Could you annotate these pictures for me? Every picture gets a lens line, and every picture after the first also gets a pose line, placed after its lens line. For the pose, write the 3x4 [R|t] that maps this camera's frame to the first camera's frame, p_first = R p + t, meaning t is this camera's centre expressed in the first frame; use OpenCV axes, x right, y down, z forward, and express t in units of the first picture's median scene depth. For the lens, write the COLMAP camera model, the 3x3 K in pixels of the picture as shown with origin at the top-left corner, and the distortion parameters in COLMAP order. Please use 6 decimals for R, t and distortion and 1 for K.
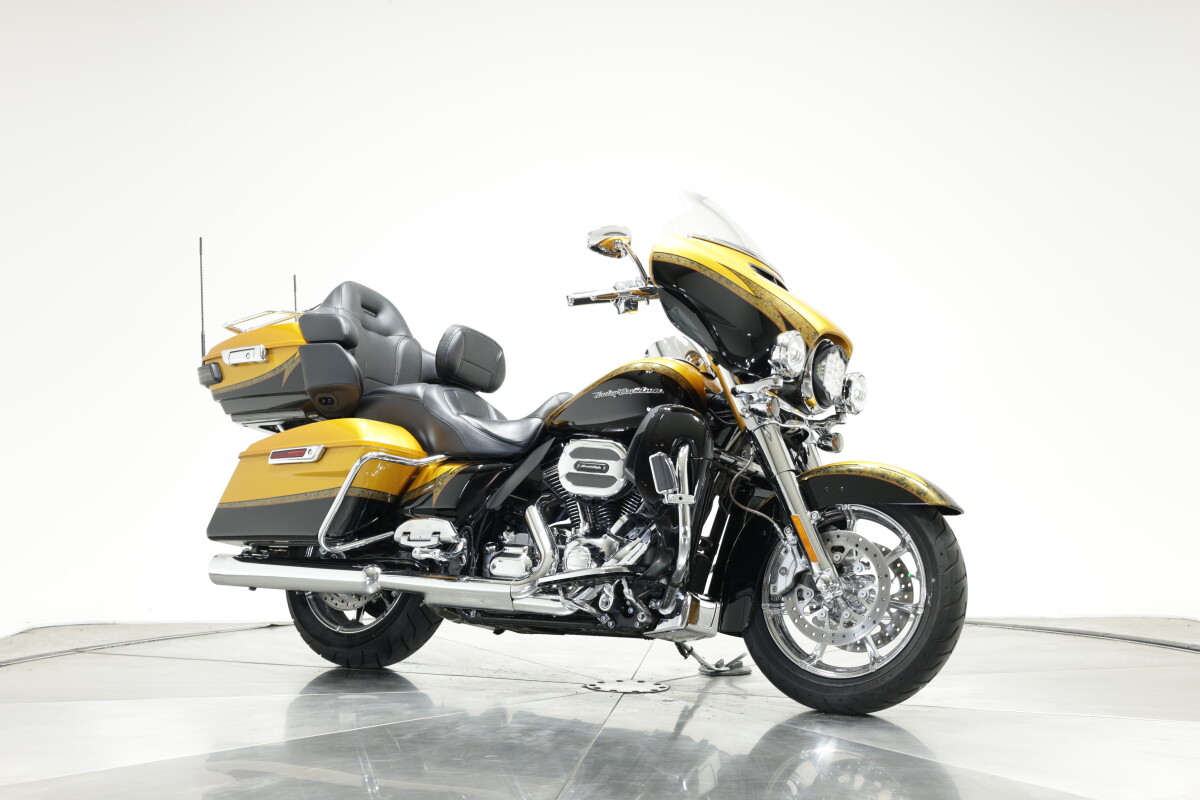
lens RADIAL K [[1794.1, 0, 600.0], [0, 1794.1, 400.0], [0, 0, 1]] dist [0.164495, 0.049424]
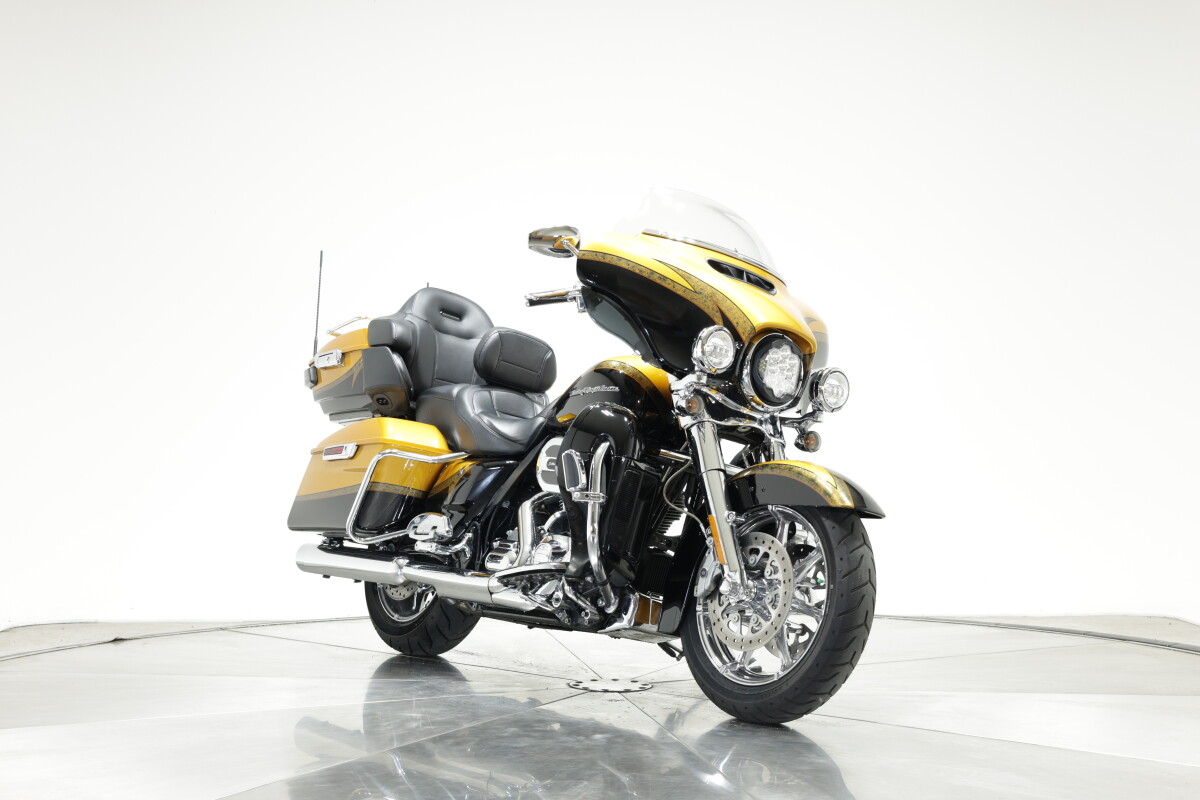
lens RADIAL K [[1794.1, 0, 600.0], [0, 1794.1, 400.0], [0, 0, 1]] dist [0.164495, 0.049424]
pose [[0.926919, -0.005984, -0.375214, 0.385993], [0.005045, 0.999981, -0.003486, 0.004376], [0.375228, 0.001338, 0.926932, 0.071511]]
